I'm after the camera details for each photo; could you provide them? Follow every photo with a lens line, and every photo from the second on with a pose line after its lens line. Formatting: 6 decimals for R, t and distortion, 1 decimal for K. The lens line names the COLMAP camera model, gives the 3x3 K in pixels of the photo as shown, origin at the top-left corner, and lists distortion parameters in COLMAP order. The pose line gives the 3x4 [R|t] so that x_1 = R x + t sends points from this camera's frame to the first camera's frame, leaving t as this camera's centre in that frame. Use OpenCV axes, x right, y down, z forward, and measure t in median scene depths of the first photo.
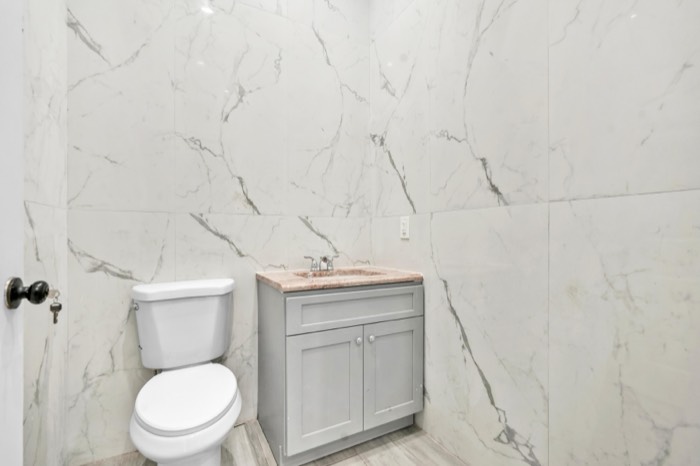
lens RADIAL K [[310.9, 0, 356.5], [0, 310.9, 234.6], [0, 0, 1]] dist [-0.014913, 0.011463]
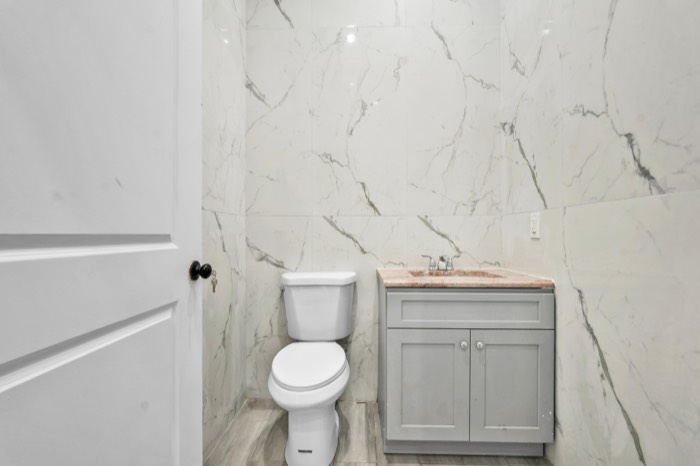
lens RADIAL K [[310.9, 0, 356.5], [0, 310.9, 234.6], [0, 0, 1]] dist [-0.014913, 0.011463]
pose [[0.870998, 0.000780, -0.491286, 0.179888], [0.000671, 0.999996, 0.002778, -0.000143], [0.491286, -0.002749, 0.870994, 0.009188]]
